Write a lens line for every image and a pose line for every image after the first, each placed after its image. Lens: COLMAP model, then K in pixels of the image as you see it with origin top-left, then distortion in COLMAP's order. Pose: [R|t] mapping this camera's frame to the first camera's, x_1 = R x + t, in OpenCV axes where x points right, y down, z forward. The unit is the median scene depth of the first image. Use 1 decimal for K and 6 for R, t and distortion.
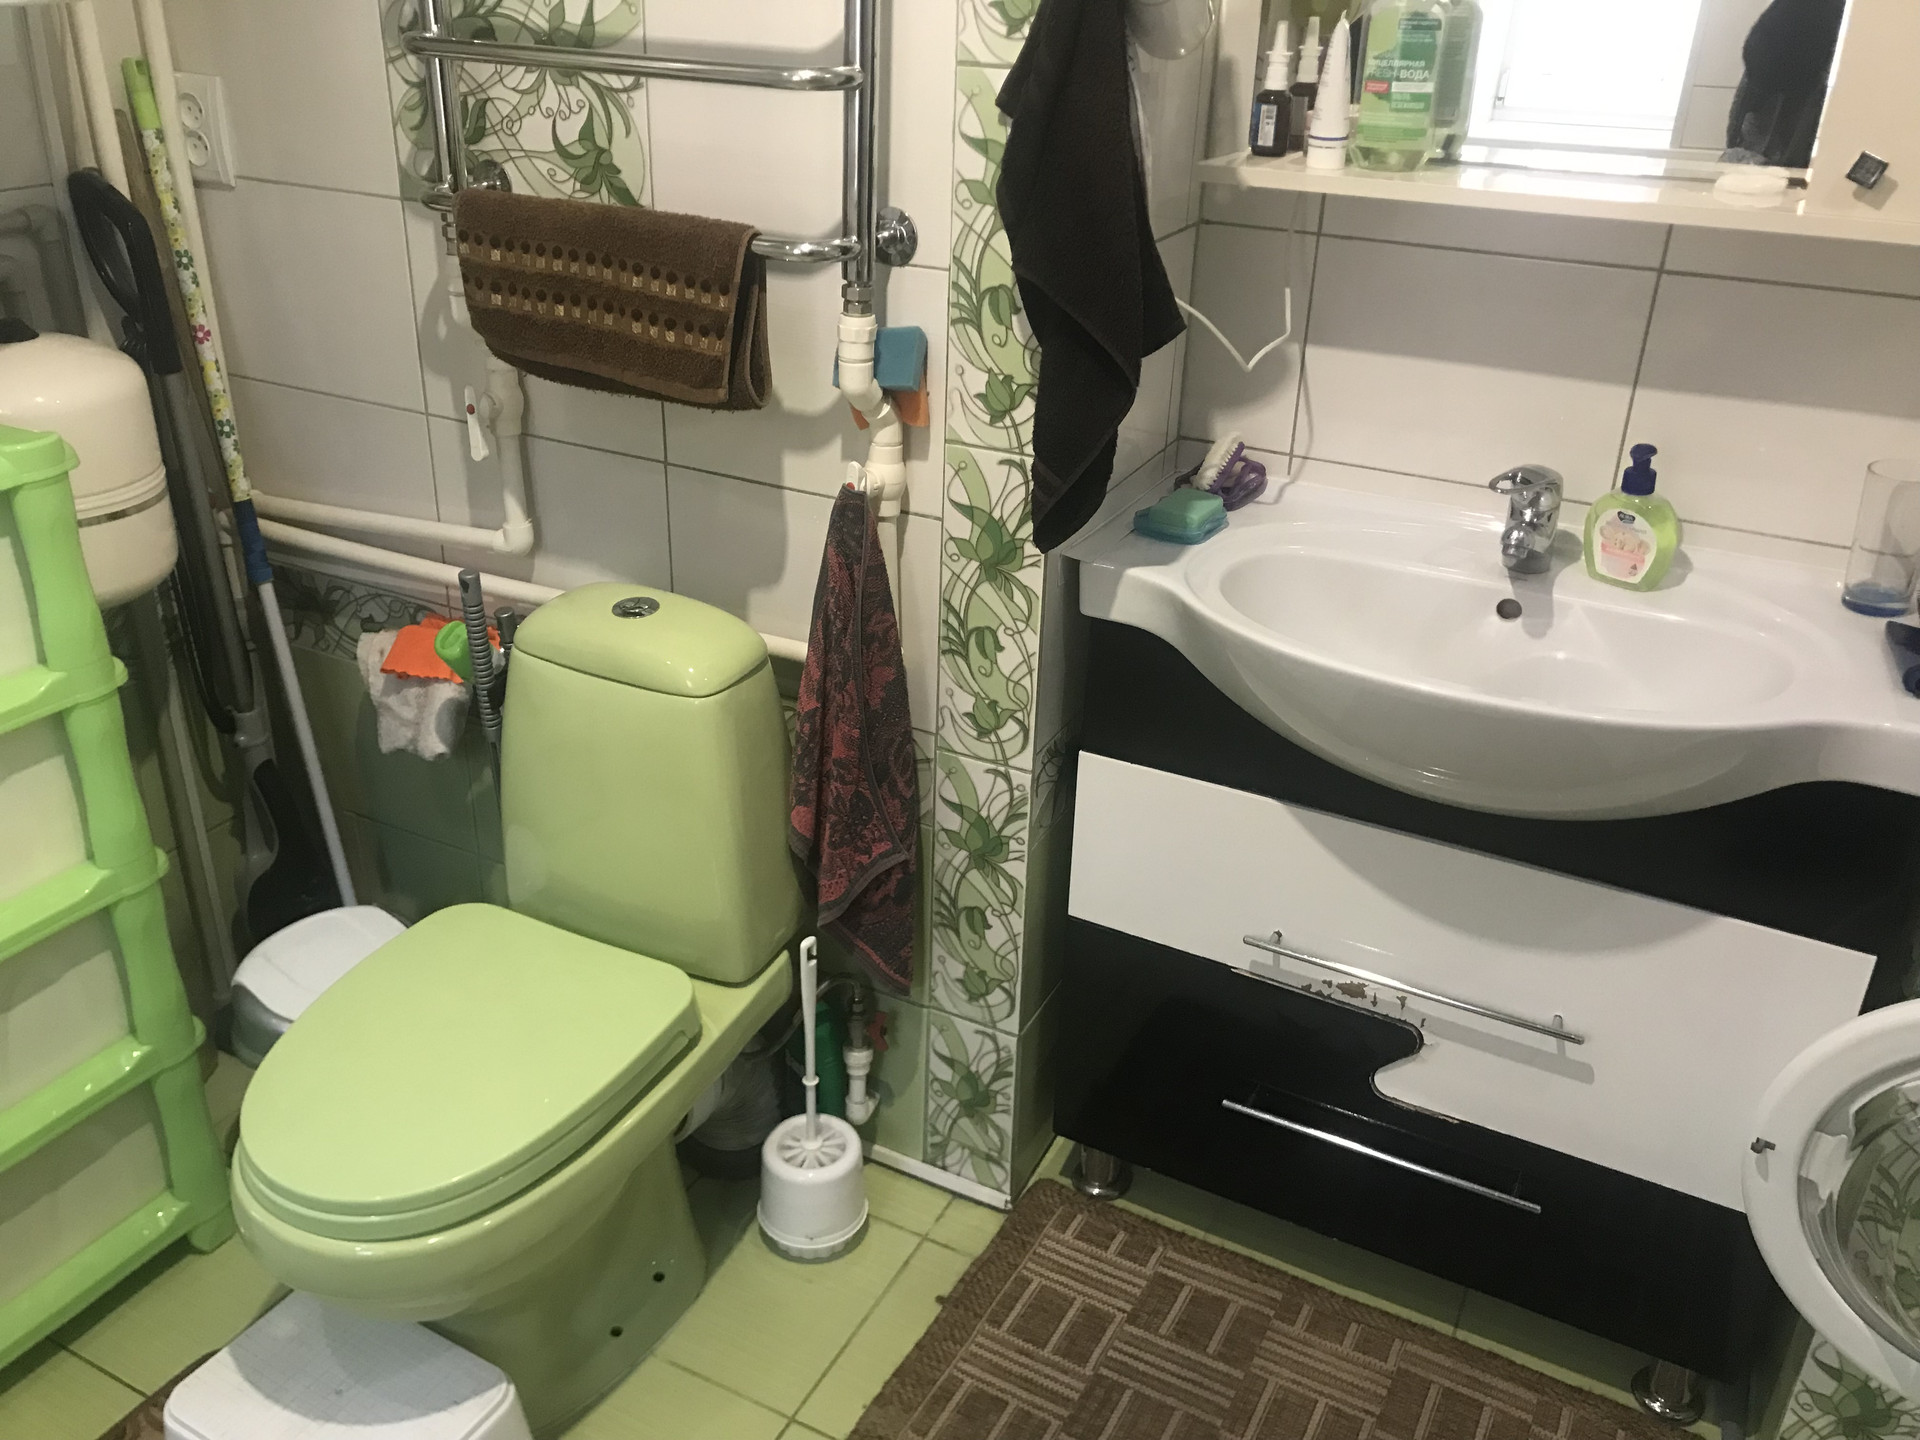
lens RADIAL K [[1606.5, 0, 956.8], [0, 1606.5, 719.4], [0, 0, 1]] dist [0.013887, 0.003764]
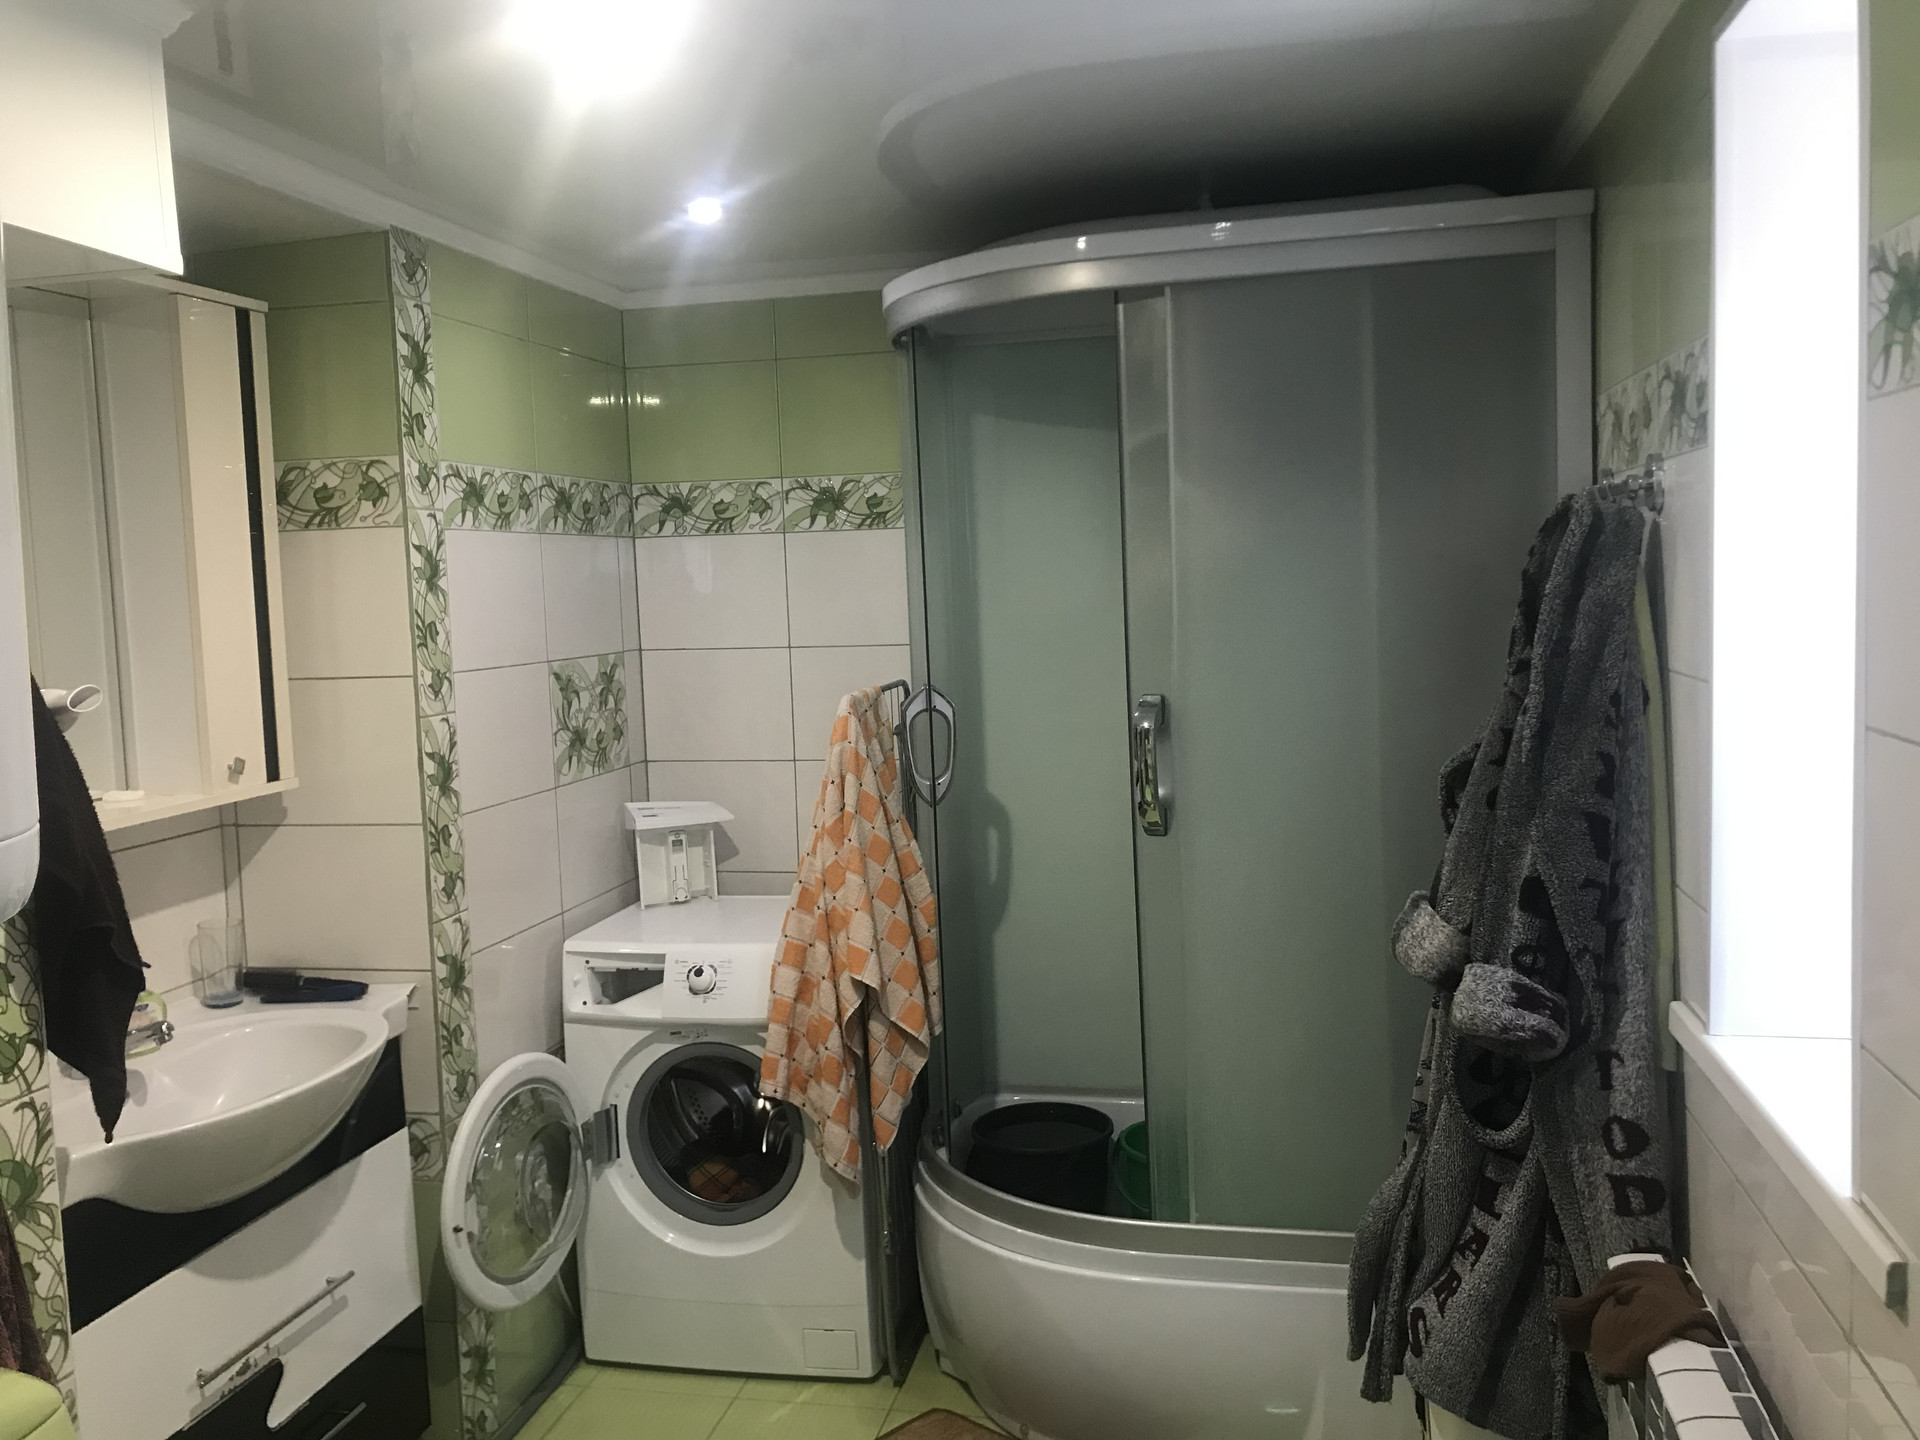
lens RADIAL K [[1606.5, 0, 958.6], [0, 1606.5, 715.6], [0, 0, 1]] dist [0.013887, 0.003764]
pose [[-0.276347, -0.092717, 0.956575, -1.204529], [0.456578, 0.863173, 0.215566, -0.334530], [-0.845677, 0.496322, -0.196203, 0.496662]]
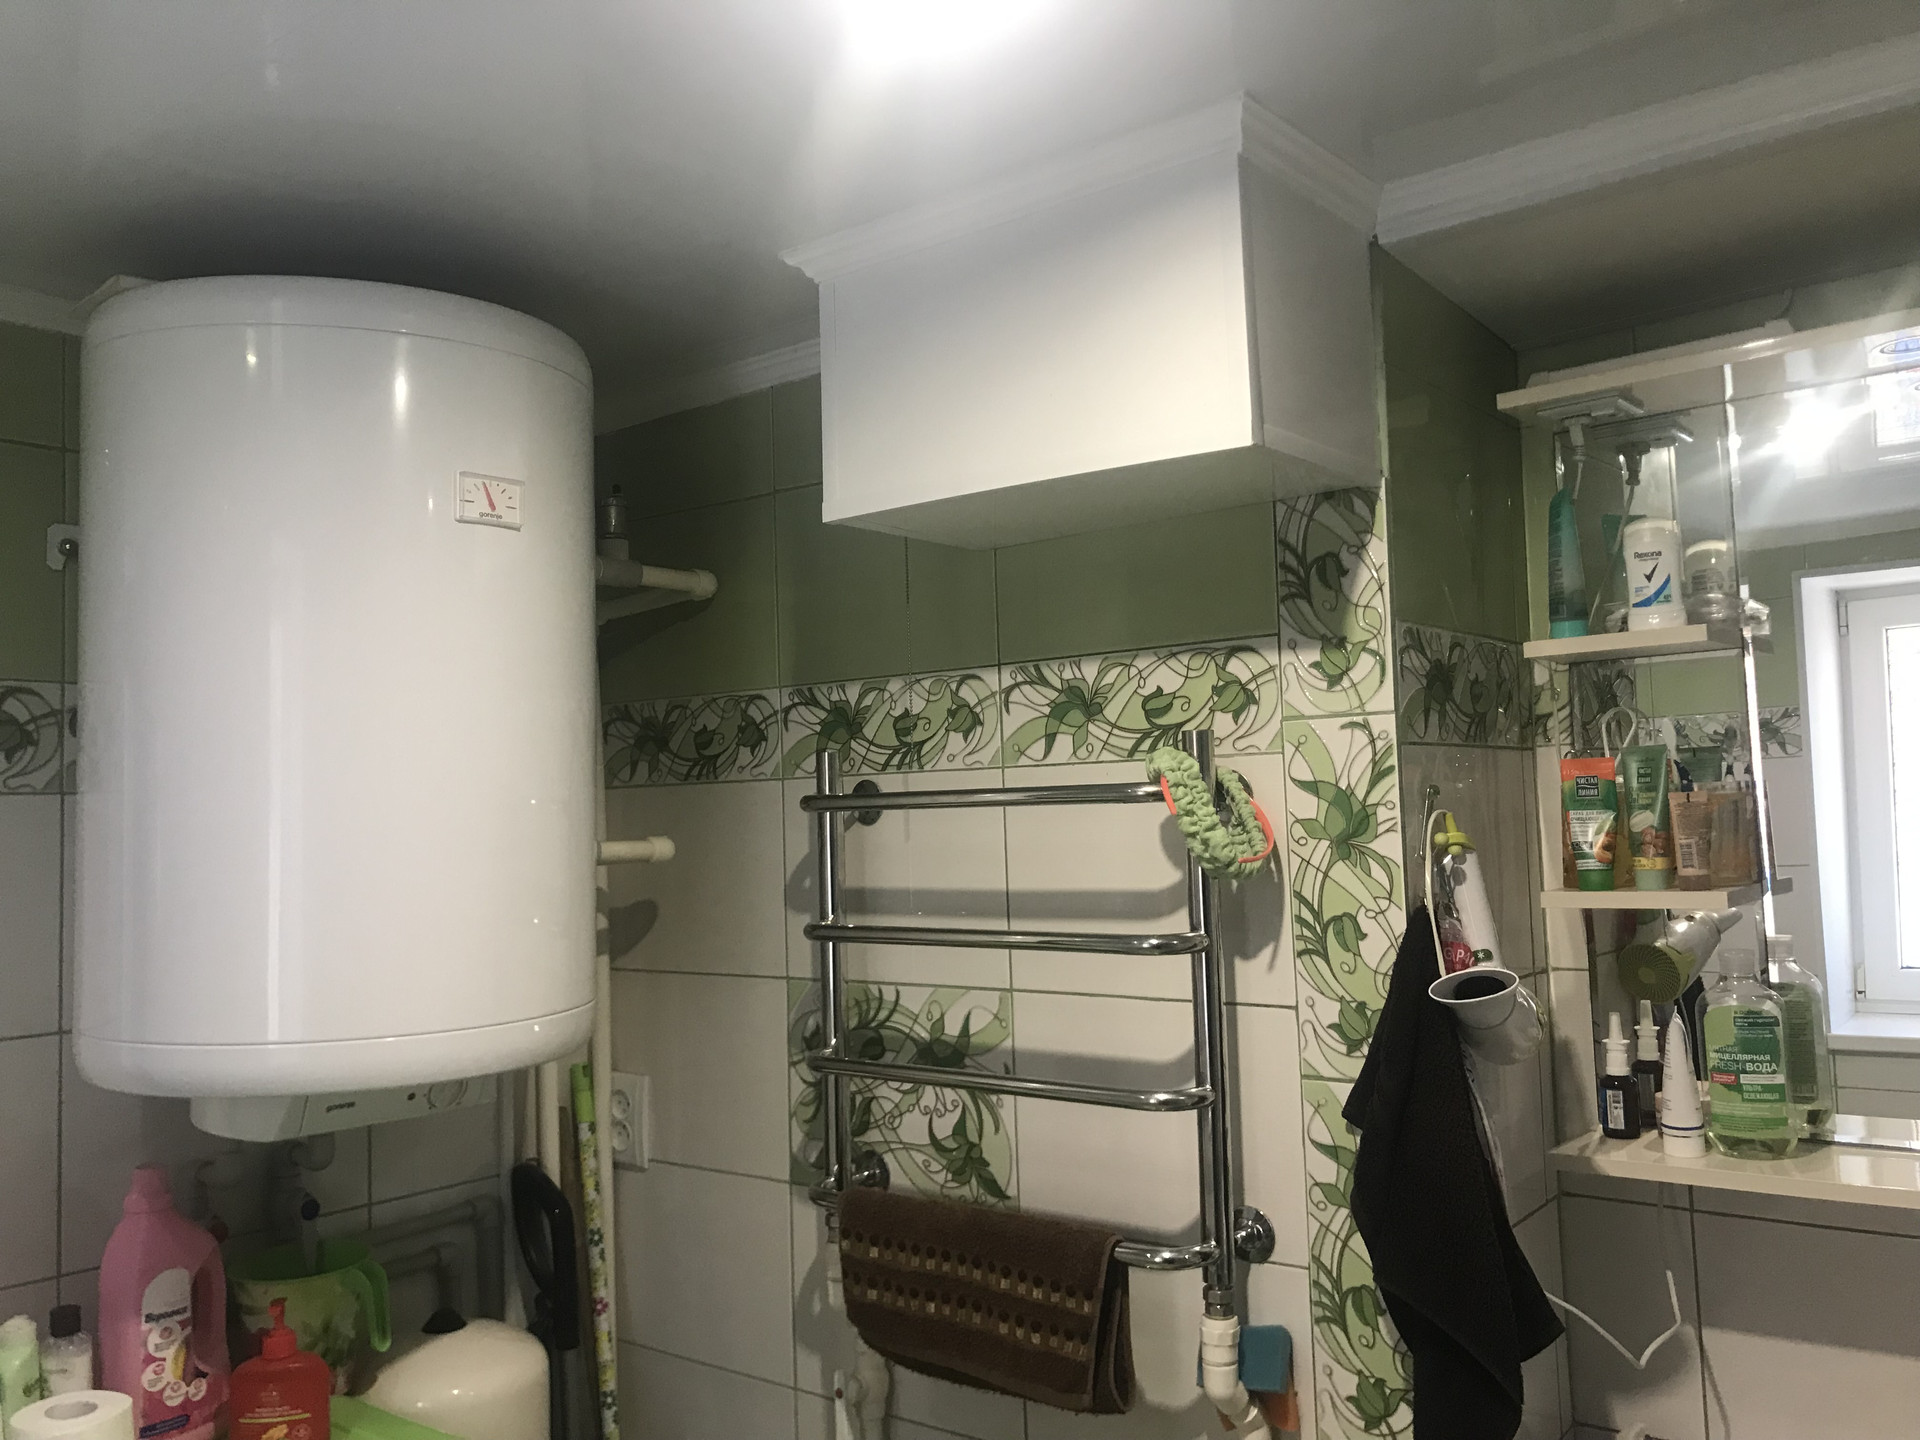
lens RADIAL K [[1606.5, 0, 961.7], [0, 1606.5, 725.0], [0, 0, 1]] dist [0.013887, 0.003764]
pose [[0.979238, -0.075608, -0.188084, -0.002026], [-0.028310, 0.867737, -0.496216, -0.062913], [0.200726, 0.491238, 0.847581, -0.064696]]
